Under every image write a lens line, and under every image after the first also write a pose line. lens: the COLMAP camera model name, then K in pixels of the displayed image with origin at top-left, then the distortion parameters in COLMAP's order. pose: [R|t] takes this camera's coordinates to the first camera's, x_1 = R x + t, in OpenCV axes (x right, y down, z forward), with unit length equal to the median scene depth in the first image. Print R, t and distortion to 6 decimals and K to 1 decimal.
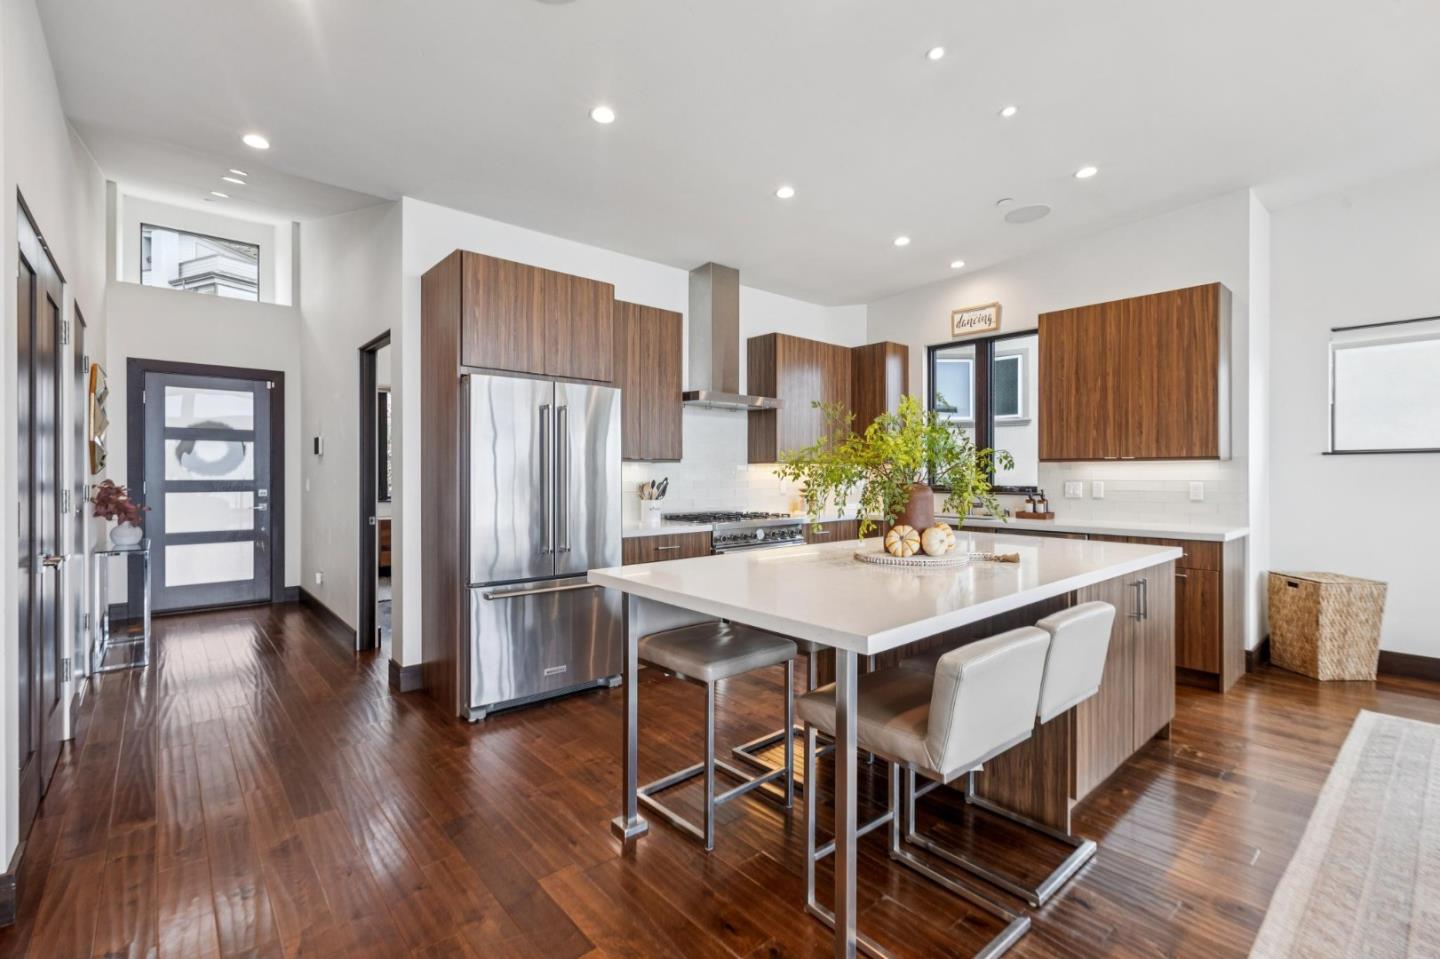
lens RADIAL K [[641.1, 0, 720.0], [0, 641.1, 479.5], [0, 0, 1]] dist [0.002833, -0.001158]
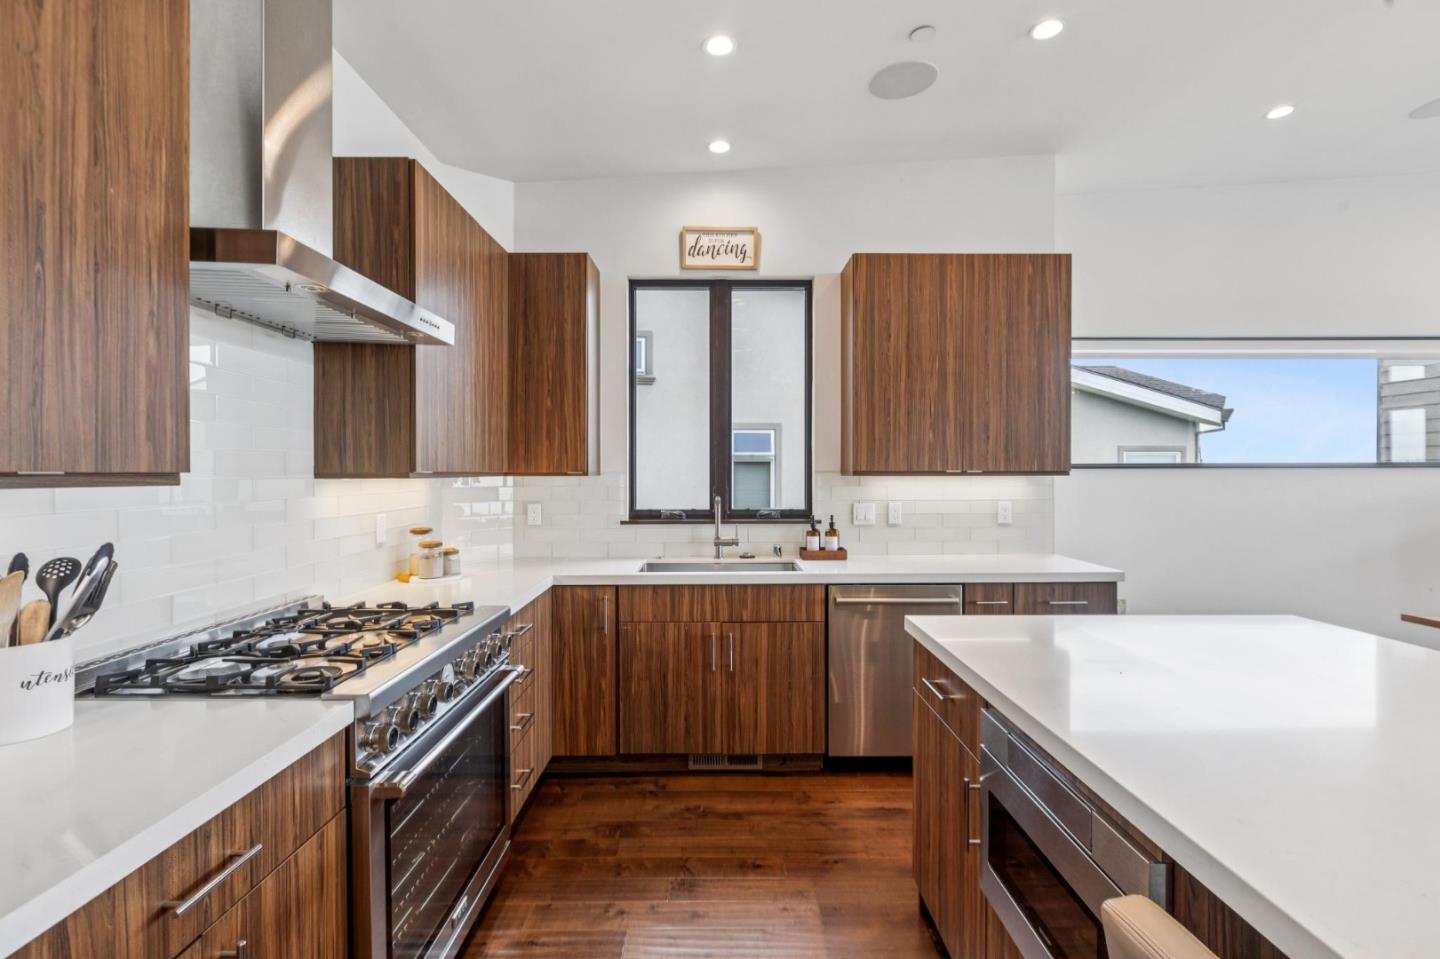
lens RADIAL K [[683.8, 0, 720.0], [0, 683.8, 479.5], [0, 0, 1]] dist [0.000933, -0.000298]
pose [[0.659782, -0.008679, 0.751407, -0.133177], [0.008358, 0.999956, 0.004212, -0.029038], [-0.751411, 0.003501, 0.659826, 0.667780]]
